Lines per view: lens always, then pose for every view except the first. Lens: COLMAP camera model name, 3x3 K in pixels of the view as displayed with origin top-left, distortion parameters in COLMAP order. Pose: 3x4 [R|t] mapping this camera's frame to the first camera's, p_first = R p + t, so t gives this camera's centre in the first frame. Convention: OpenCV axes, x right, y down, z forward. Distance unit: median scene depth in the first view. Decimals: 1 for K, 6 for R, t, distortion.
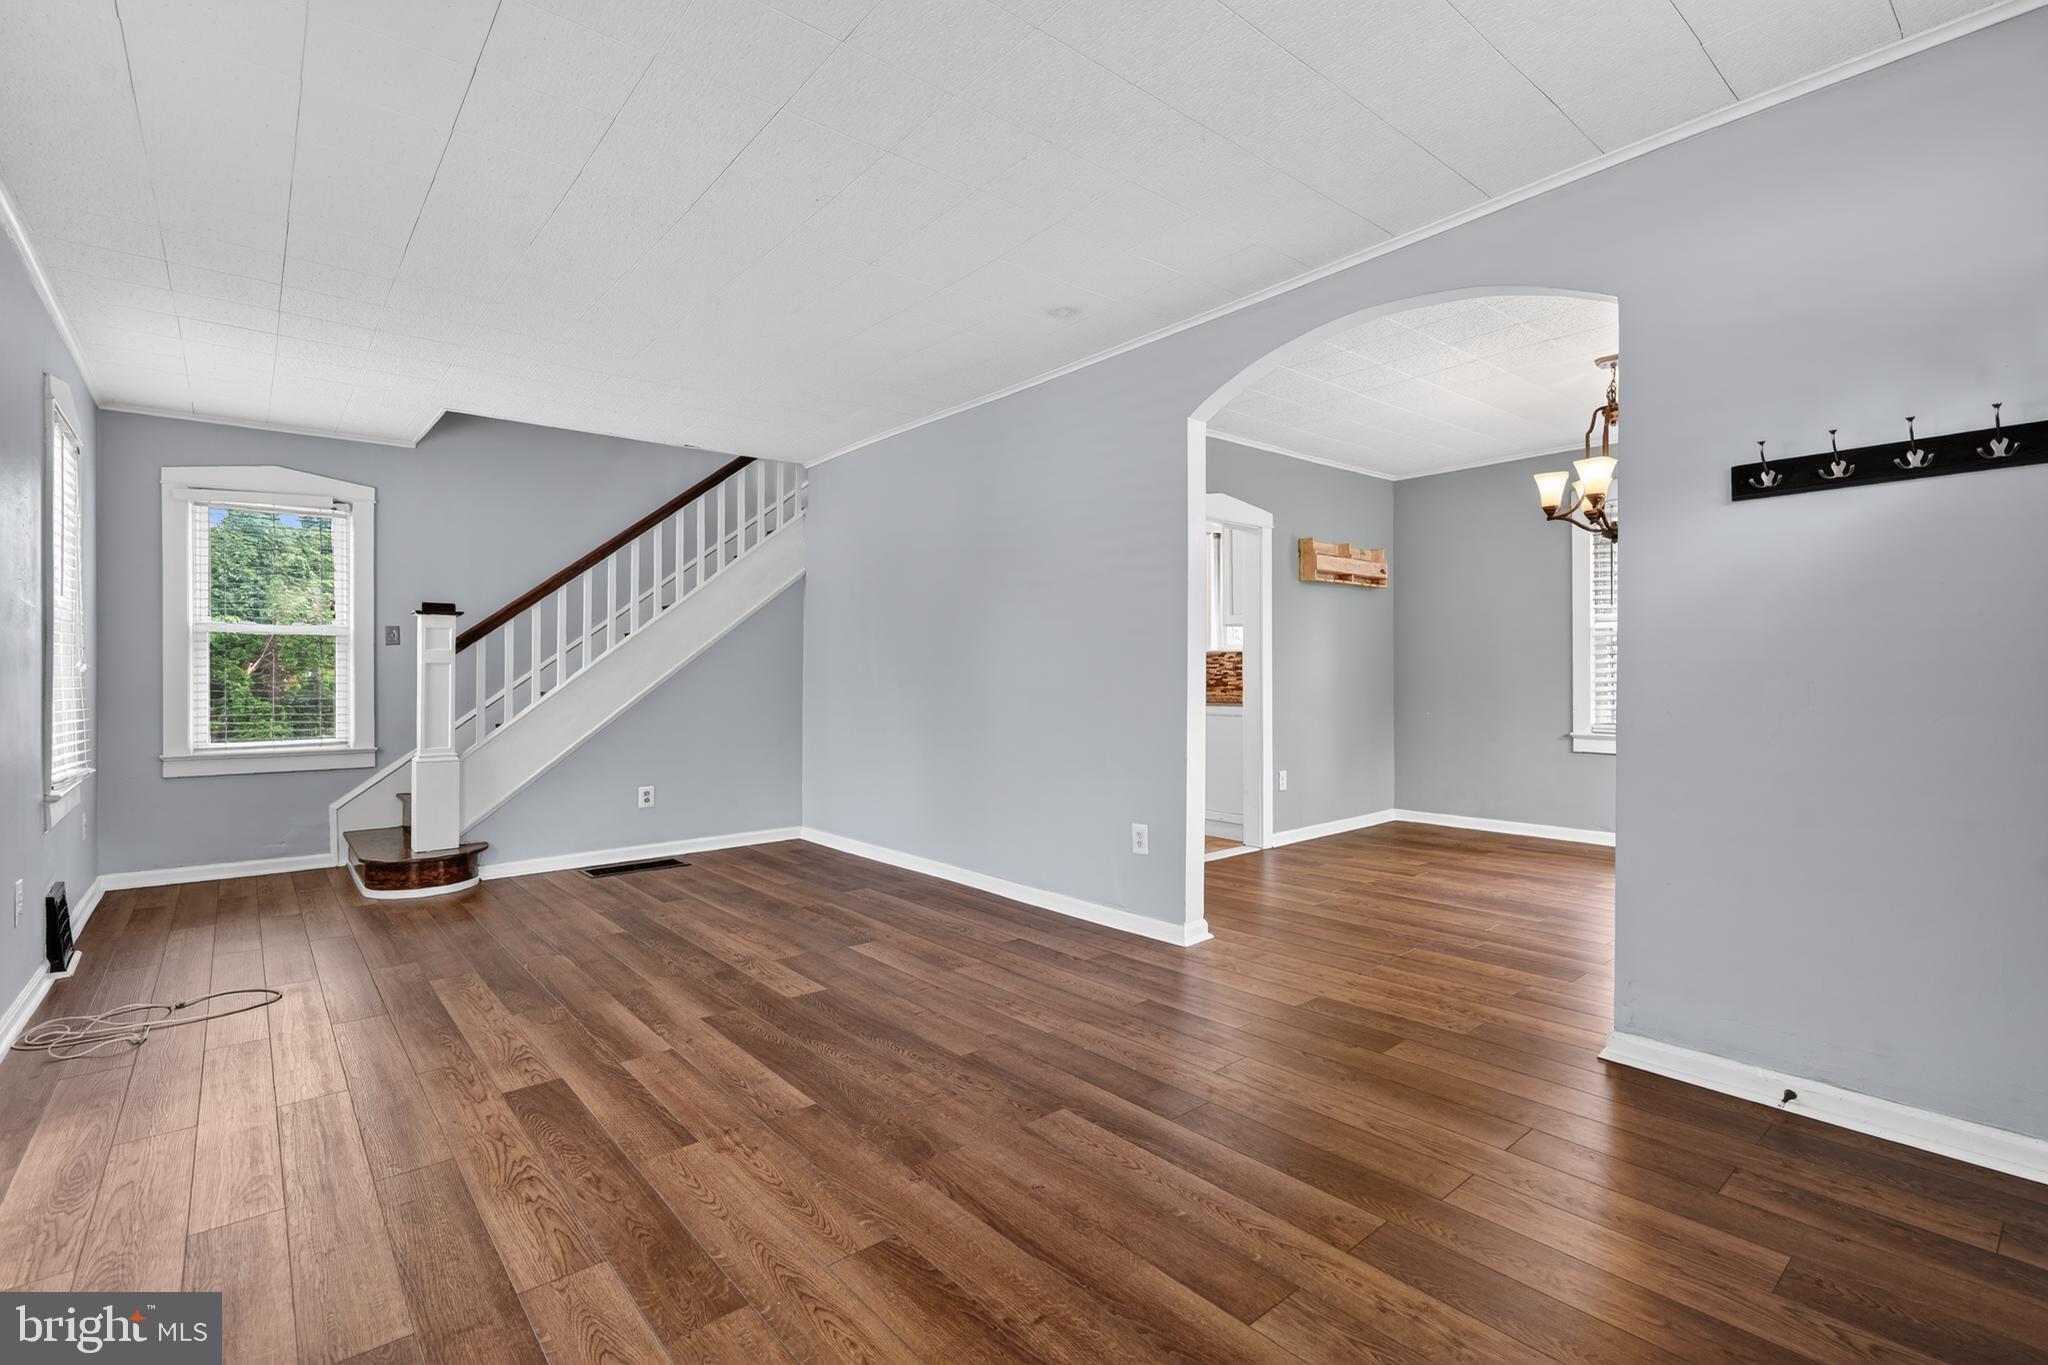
lens RADIAL K [[937.2, 0, 1029.1], [0, 937.2, 662.6], [0, 0, 1]] dist [-0.002587, 0.000073]
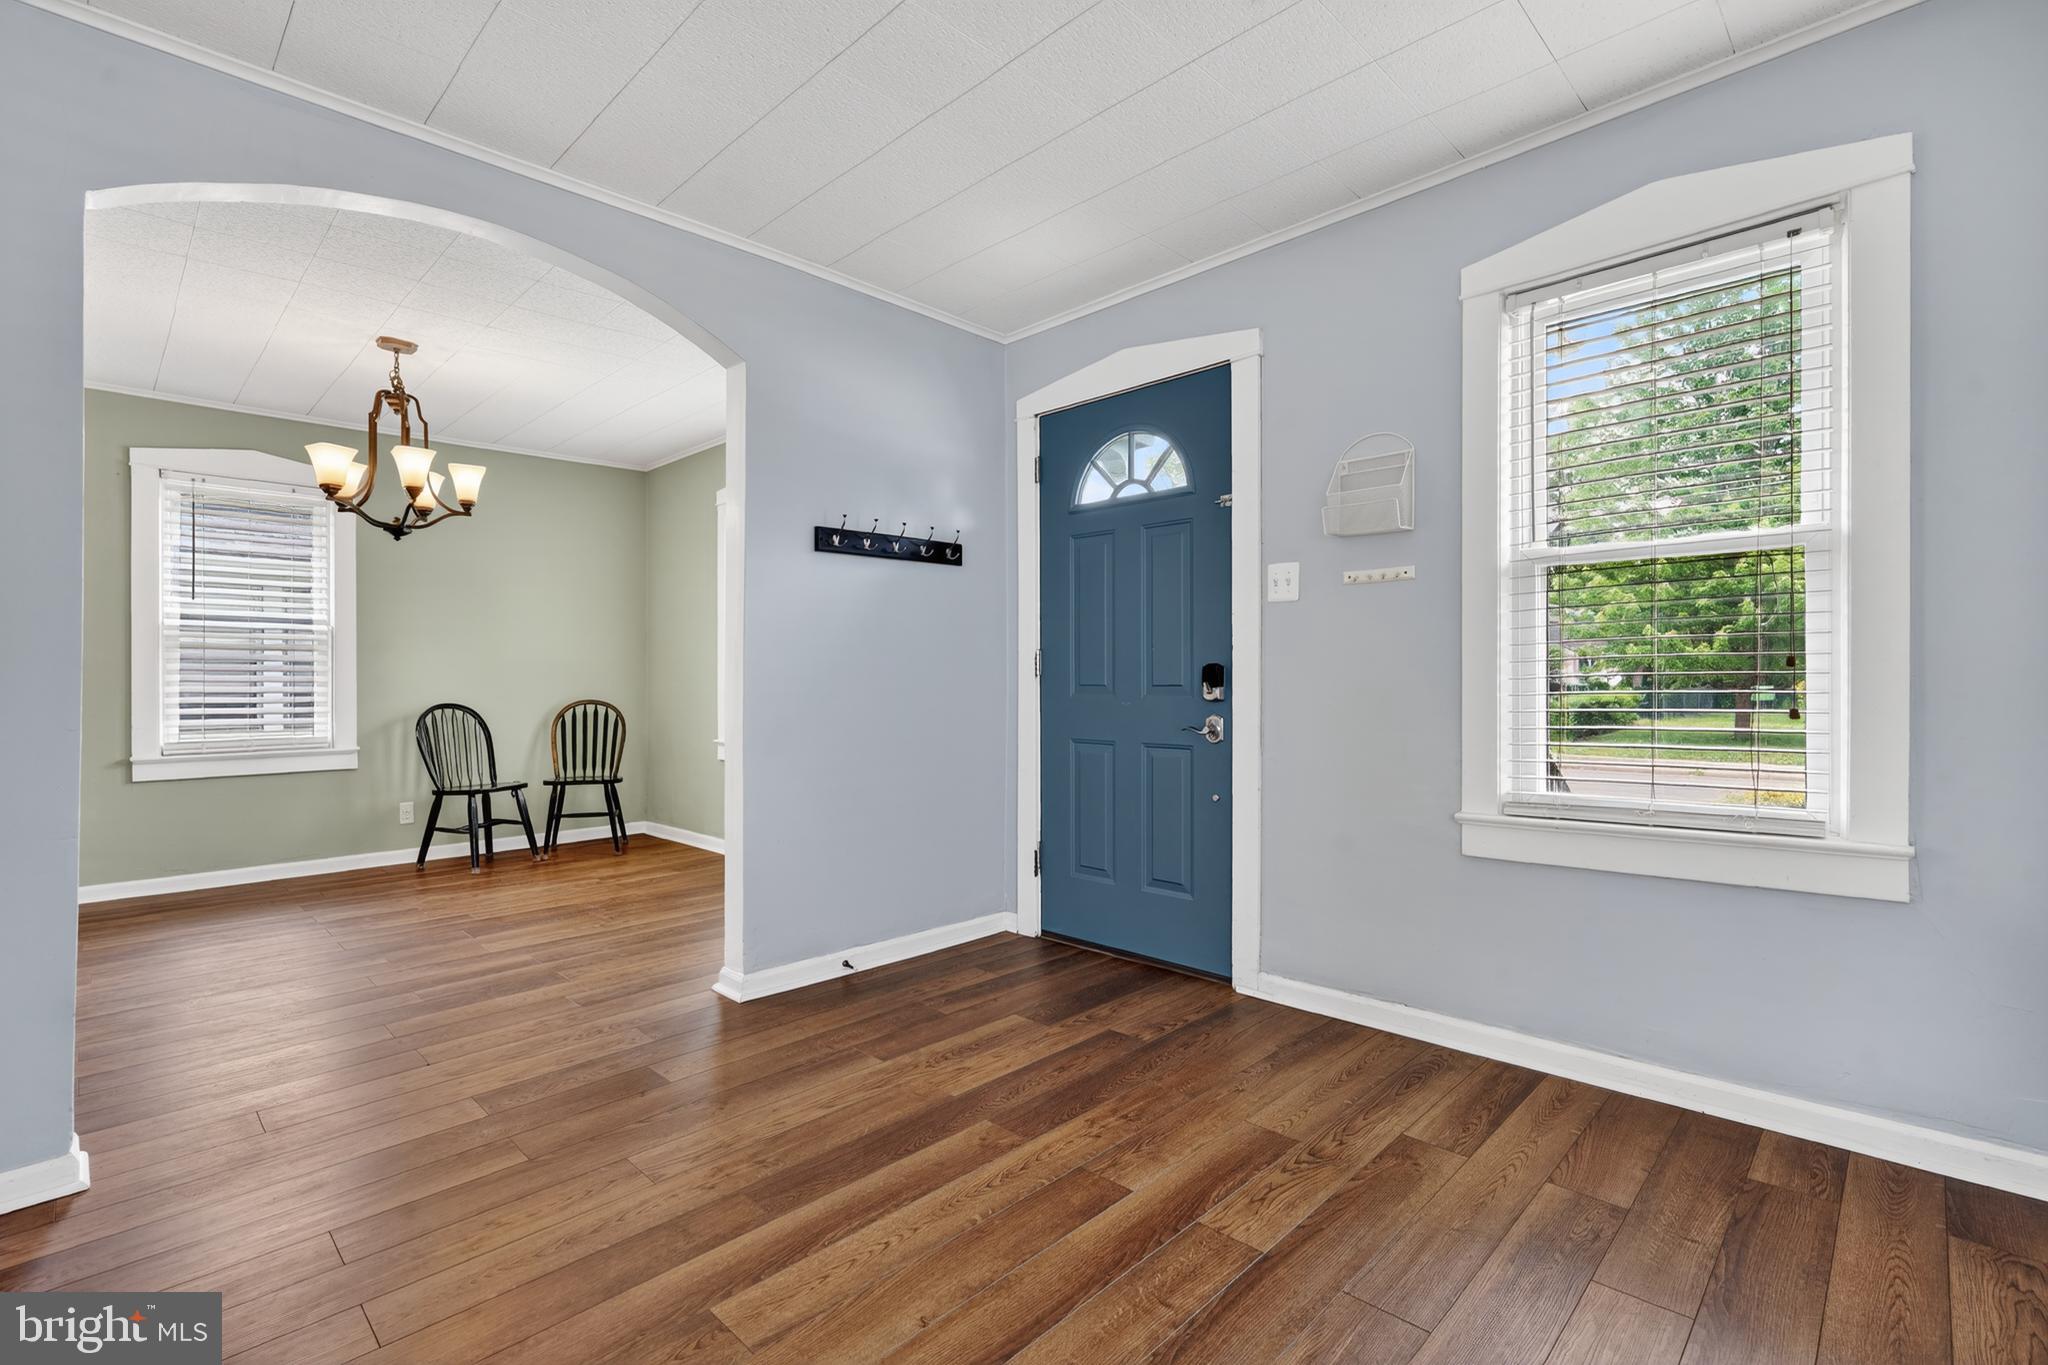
lens RADIAL K [[932.6, 0, 1028.5], [0, 932.6, 678.3], [0, 0, 1]] dist [-0.003079, 0.001813]
pose [[-0.096085, 0.007782, 0.995343, -0.441478], [-0.007525, 0.999935, -0.008544, 0.016660], [-0.995345, -0.008311, -0.096020, 0.563281]]
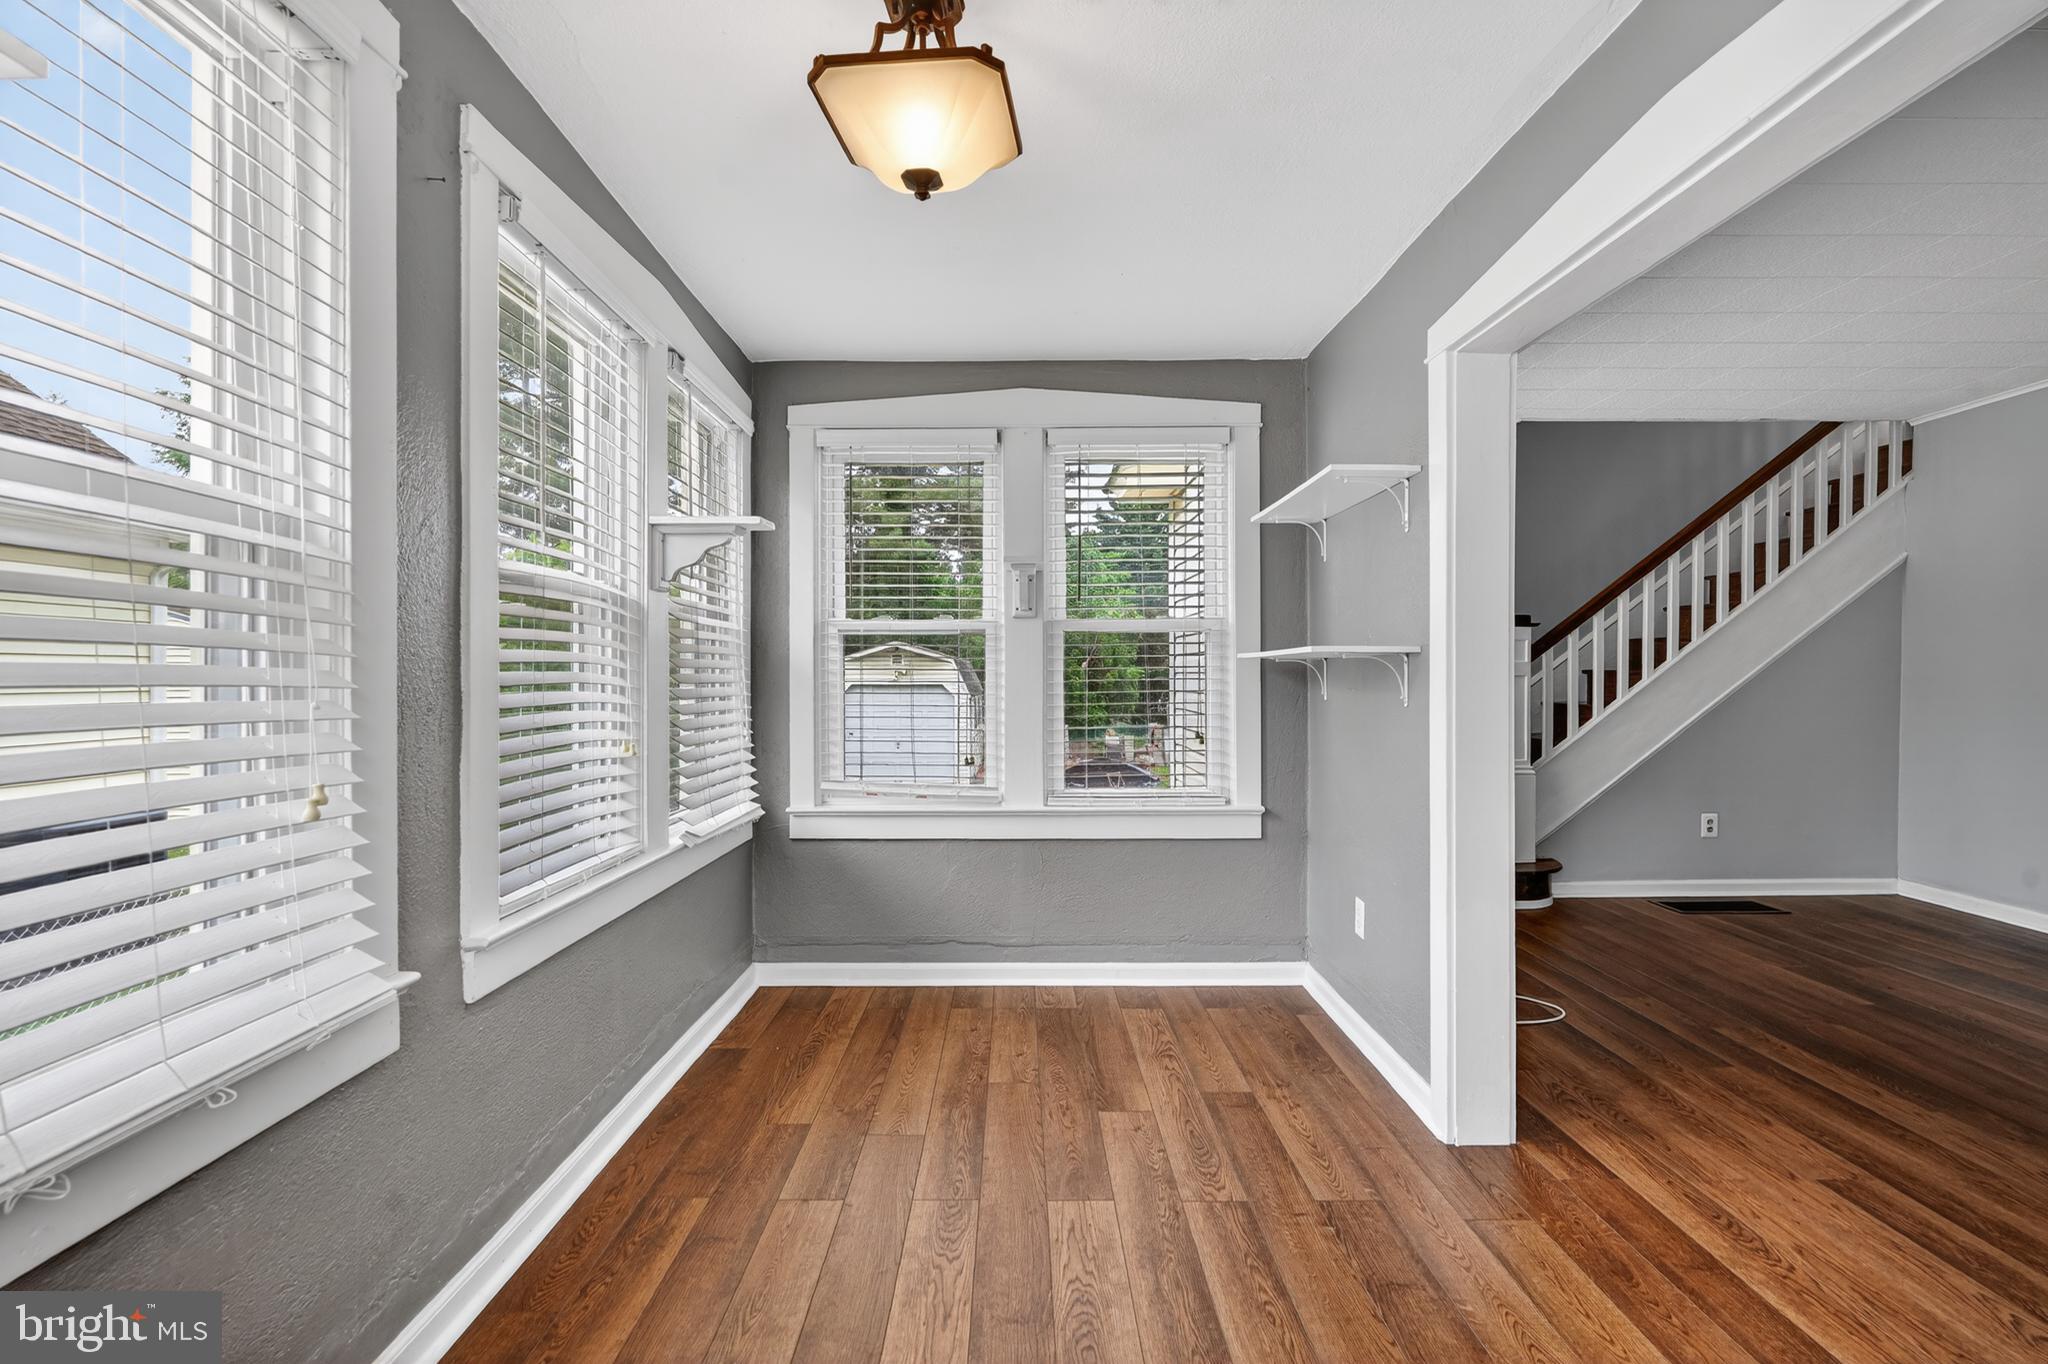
lens RADIAL K [[922.0, 0, 1020.7], [0, 922.0, 678.3], [0, 0, 1]] dist [-0.008470, 0.000929]
pose [[0.766345, 0.009278, -0.642363, -0.568965], [0.006338, 0.999738, 0.022000, -0.030291], [0.642398, -0.020931, 0.766085, -0.125899]]
